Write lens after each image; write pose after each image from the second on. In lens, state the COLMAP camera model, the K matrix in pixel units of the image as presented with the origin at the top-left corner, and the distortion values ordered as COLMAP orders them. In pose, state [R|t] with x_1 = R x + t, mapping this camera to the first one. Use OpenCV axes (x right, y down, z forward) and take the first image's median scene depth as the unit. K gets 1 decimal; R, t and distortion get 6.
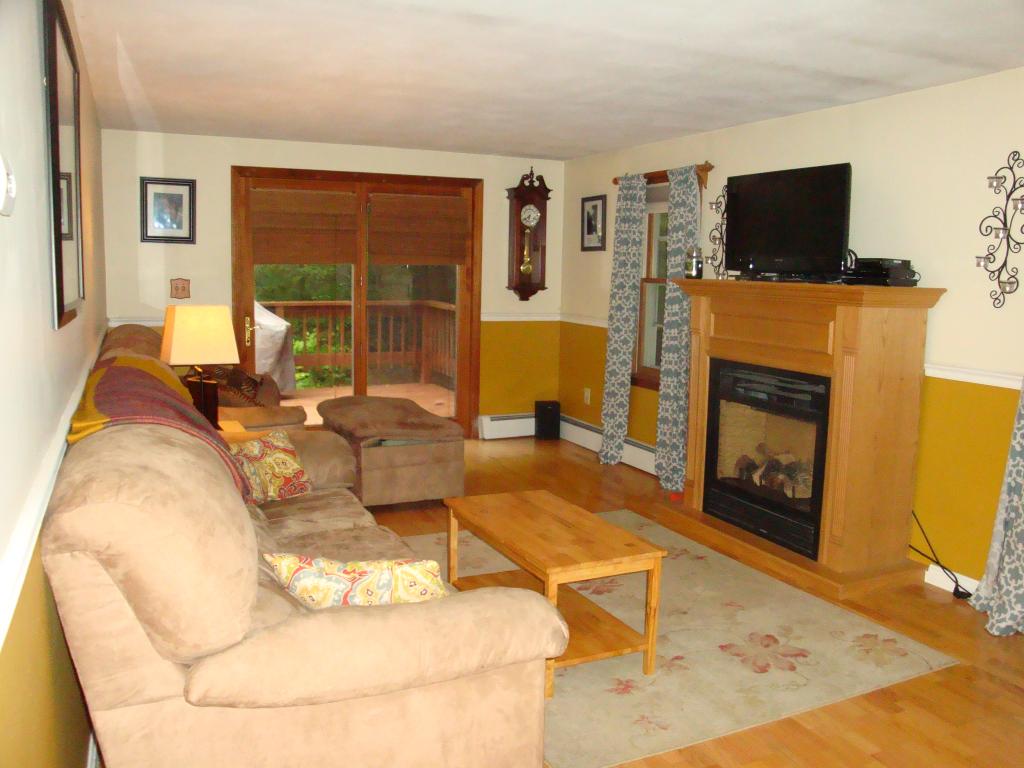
lens RADIAL K [[851.7, 0, 515.2], [0, 851.7, 383.5], [0, 0, 1]] dist [-0.156724, 0.141588]
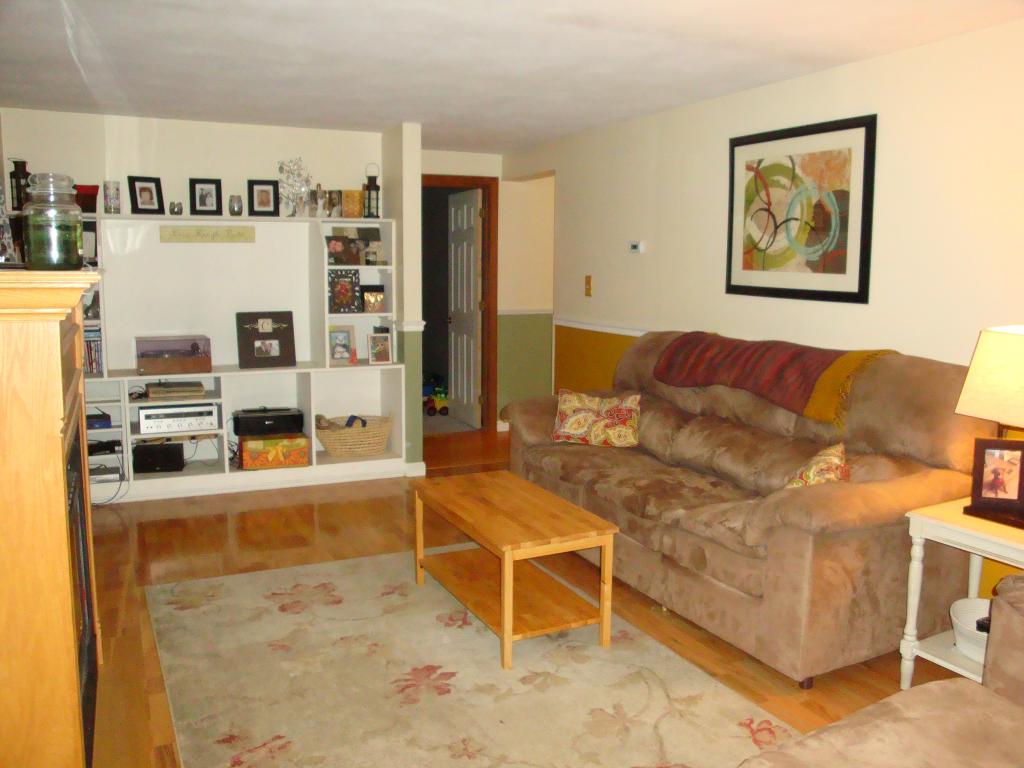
lens RADIAL K [[851.7, 0, 515.2], [0, 851.7, 383.5], [0, 0, 1]] dist [-0.156724, 0.141588]
pose [[-0.999291, -0.026715, -0.026547, 0.031591], [-0.032813, 0.963553, 0.265497, -0.146917], [0.018486, 0.266179, -0.963746, 1.133474]]
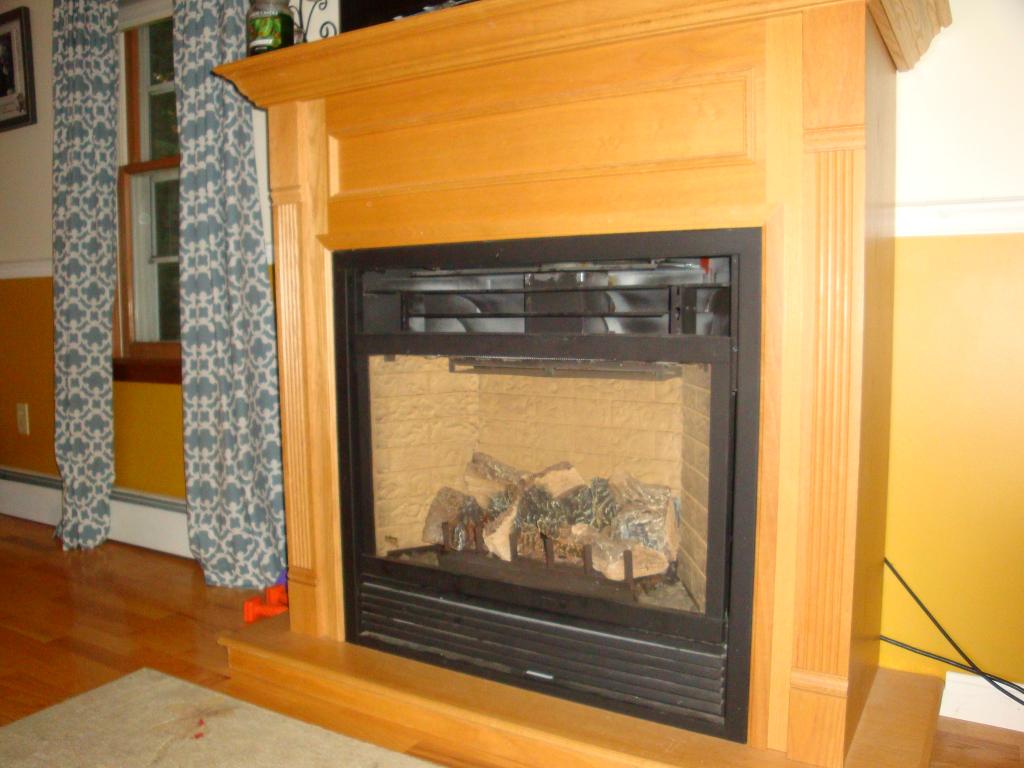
lens RADIAL K [[851.7, 0, 515.2], [0, 851.7, 383.5], [0, 0, 1]] dist [-0.156724, 0.141588]
pose [[0.819465, -0.080084, 0.567507, 0.061464], [0.102519, 0.994702, -0.007666, 0.034645], [-0.563886, 0.064462, 0.823333, 0.532641]]
